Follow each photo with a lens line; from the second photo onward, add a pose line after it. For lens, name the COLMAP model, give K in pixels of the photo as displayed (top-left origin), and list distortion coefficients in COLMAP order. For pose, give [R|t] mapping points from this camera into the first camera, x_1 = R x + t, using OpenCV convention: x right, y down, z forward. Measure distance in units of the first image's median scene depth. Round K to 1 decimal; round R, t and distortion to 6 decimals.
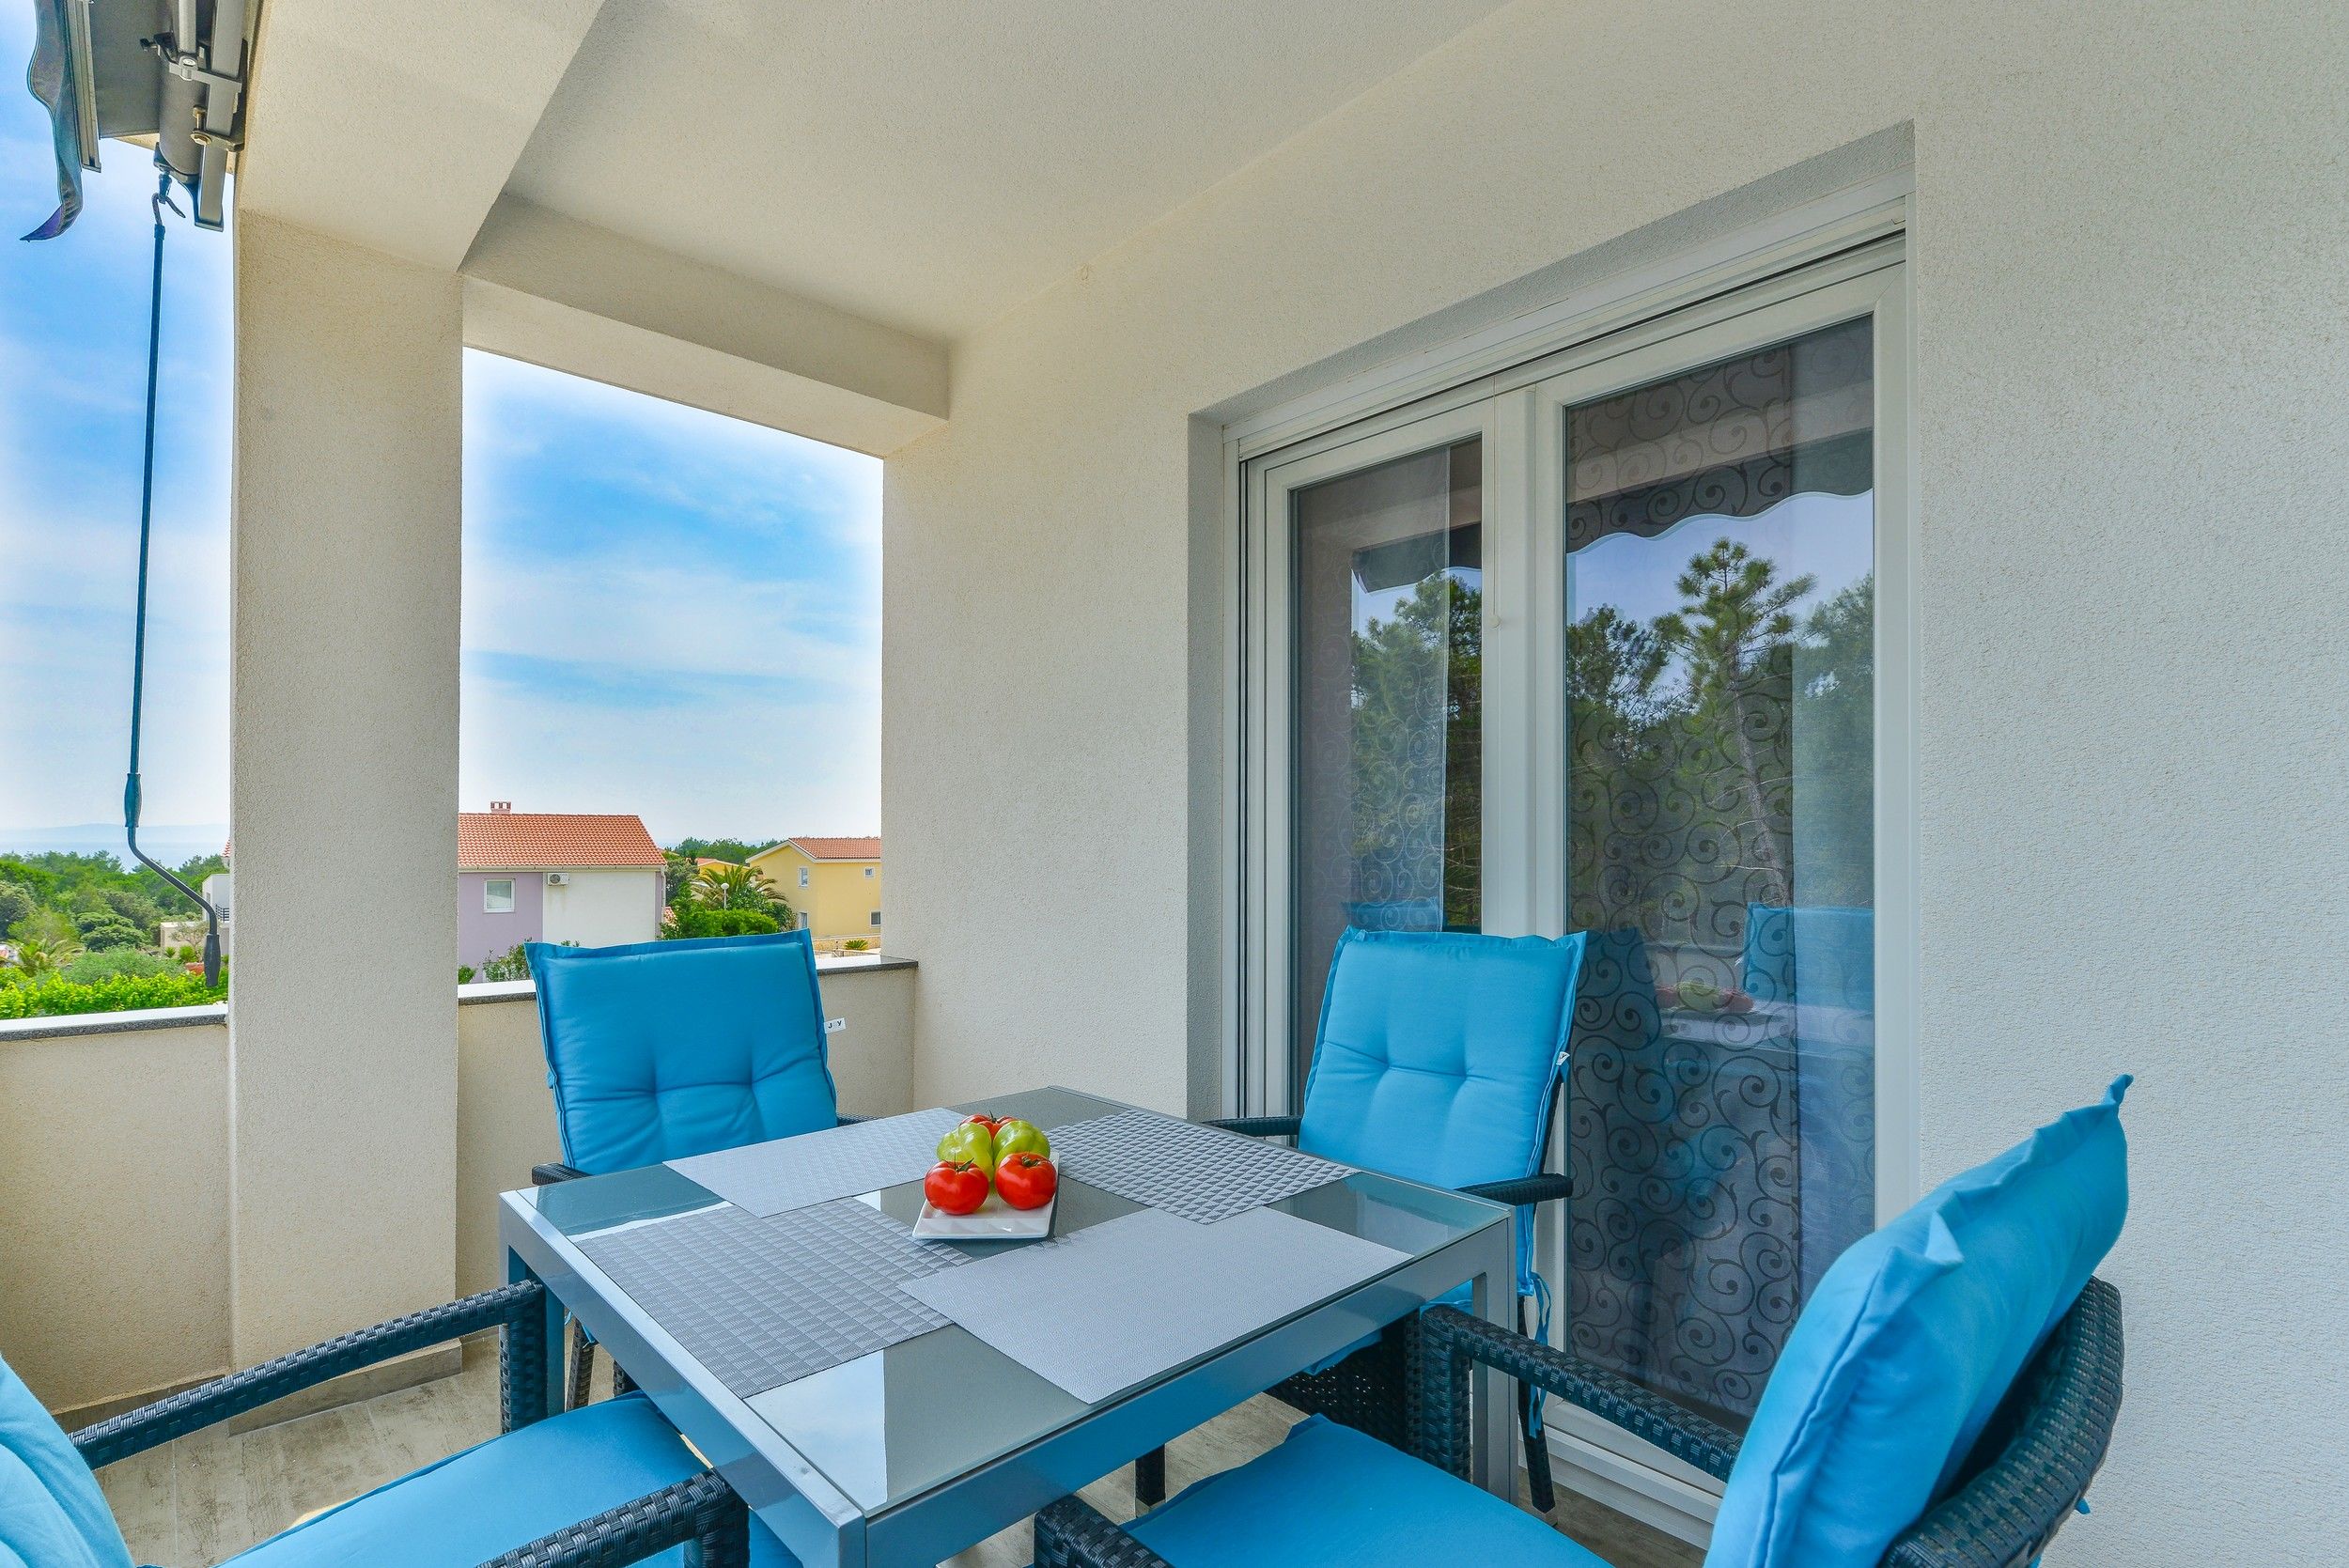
lens RADIAL K [[1030.0, 0, 1166.6], [0, 1030.0, 808.6], [0, 0, 1]] dist [0.000210, -0.006269]
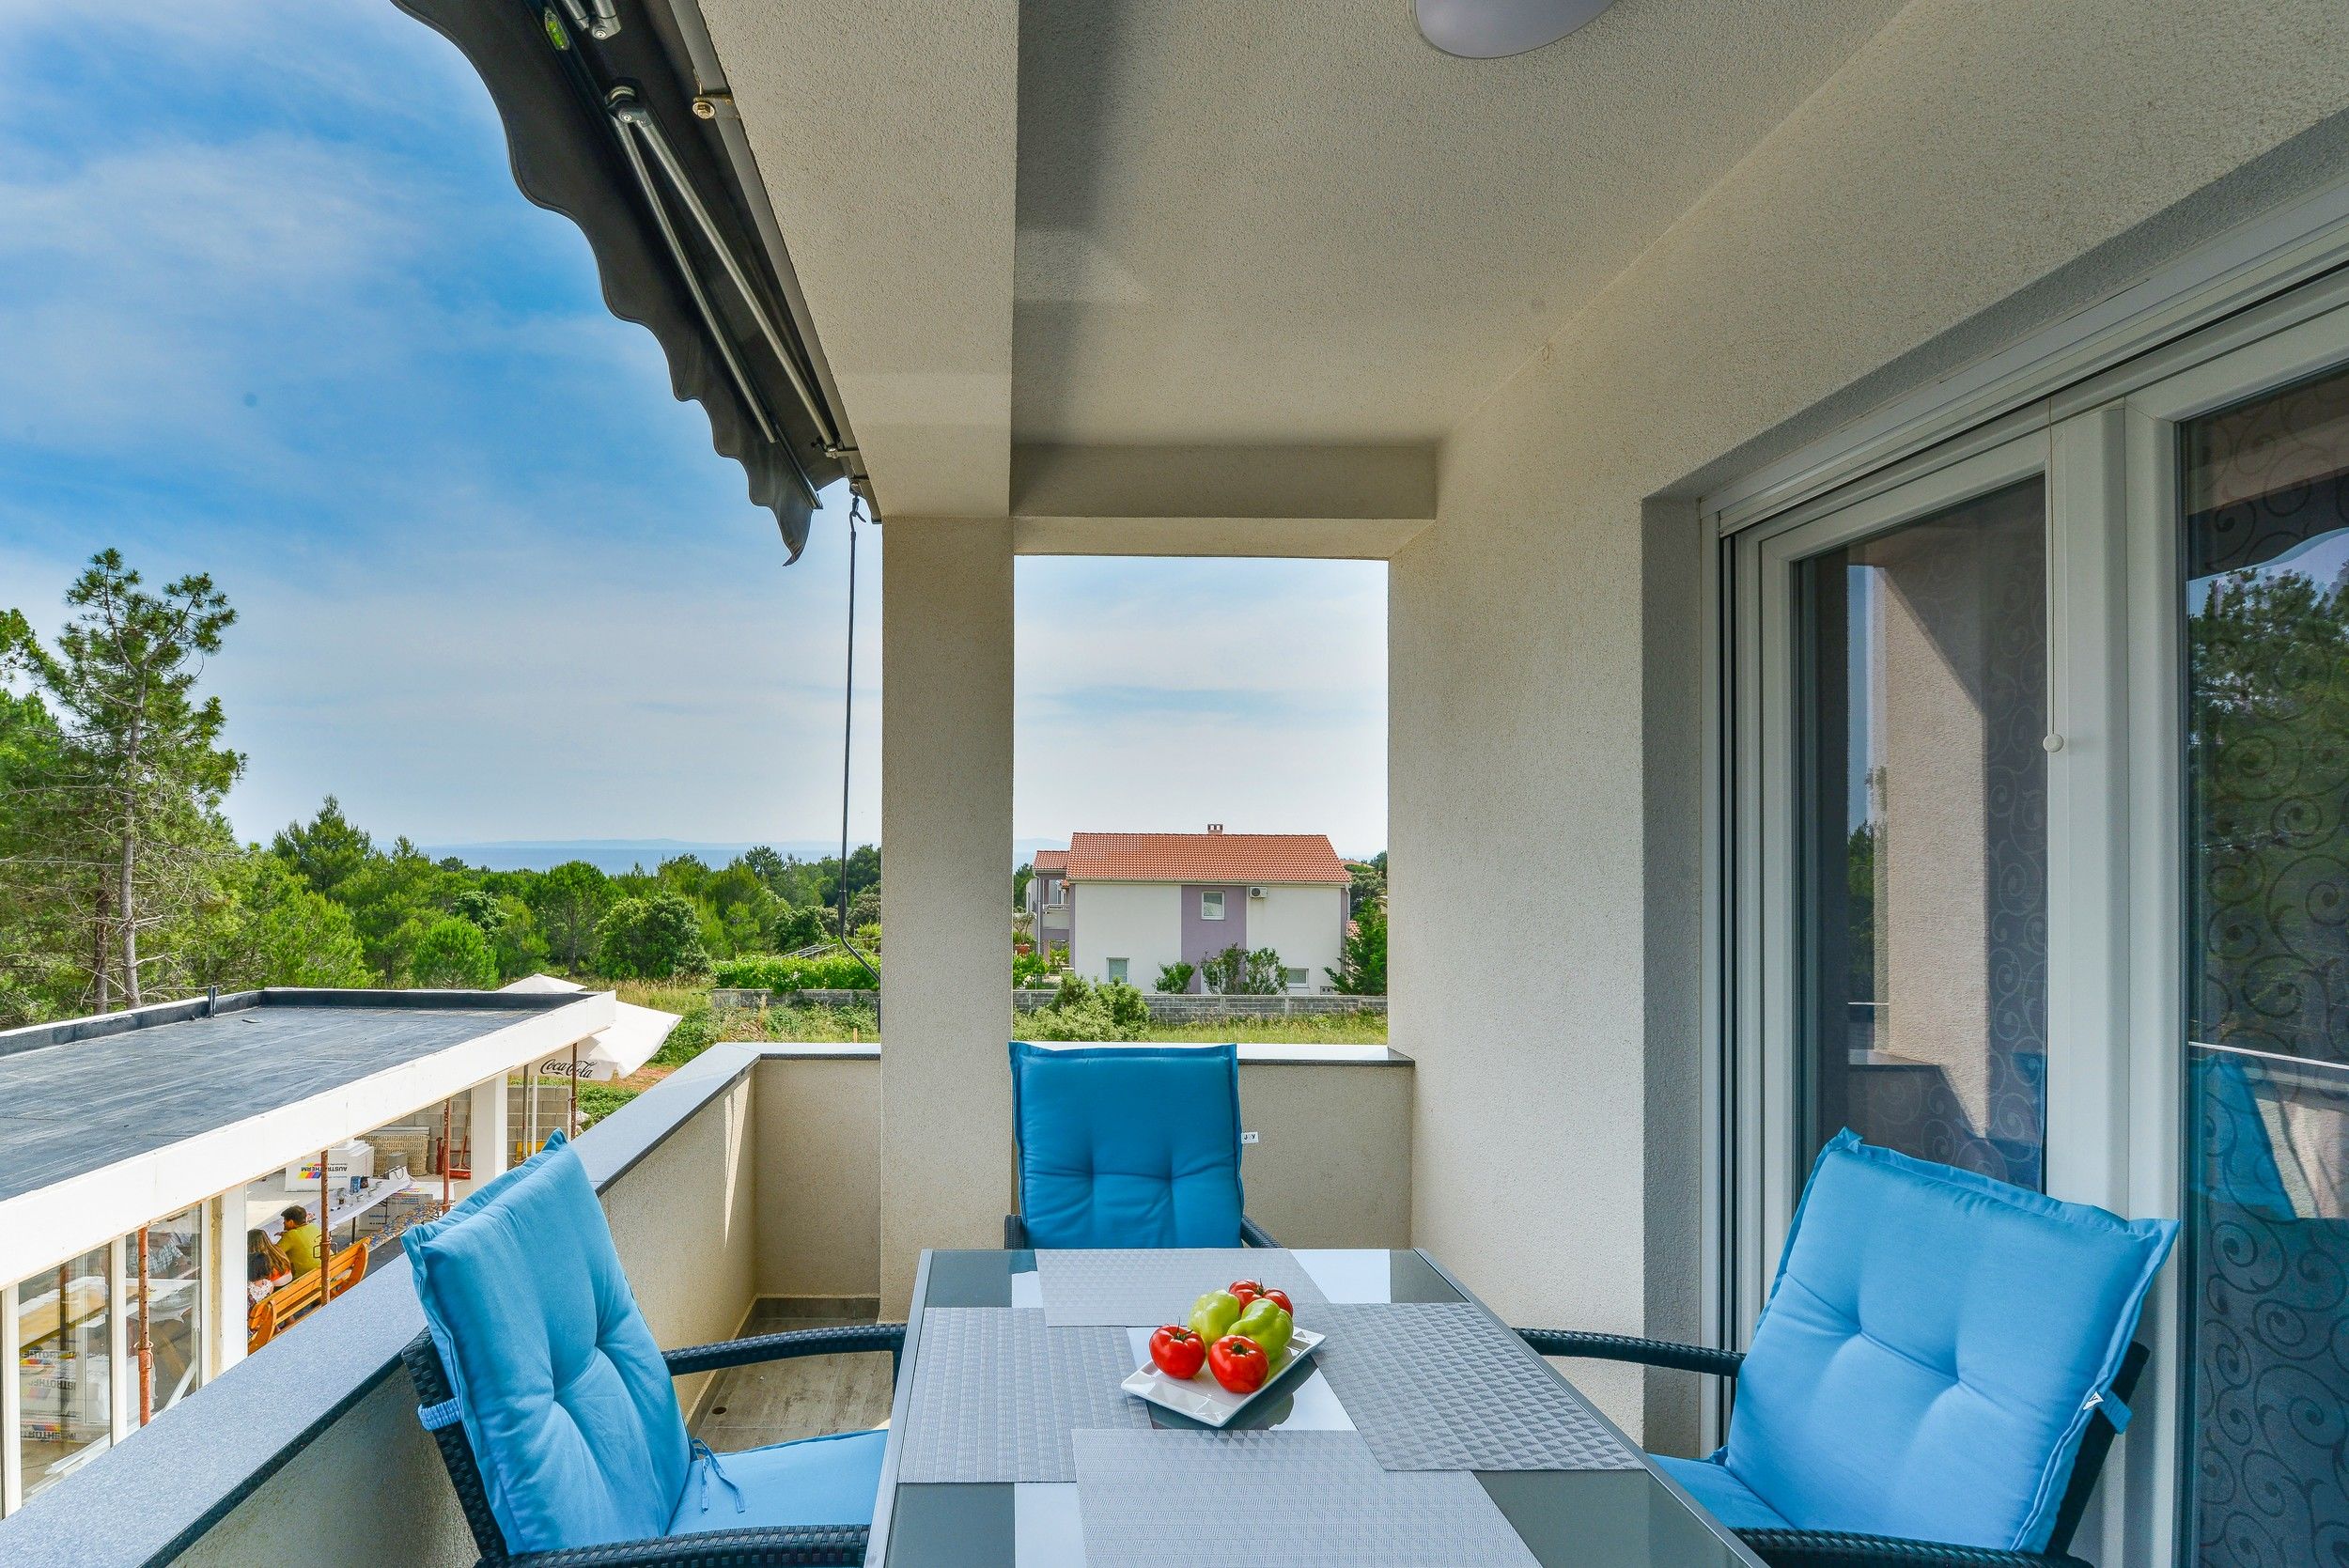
lens RADIAL K [[1070.2, 0, 1123.3], [0, 1070.2, 803.5], [0, 0, 1]] dist [0.008237, -0.012959]
pose [[0.767215, -0.002437, -0.641385, 0.301265], [-0.001711, 0.999981, -0.005846, -0.136031], [0.641387, 0.005583, 0.767197, 0.028292]]
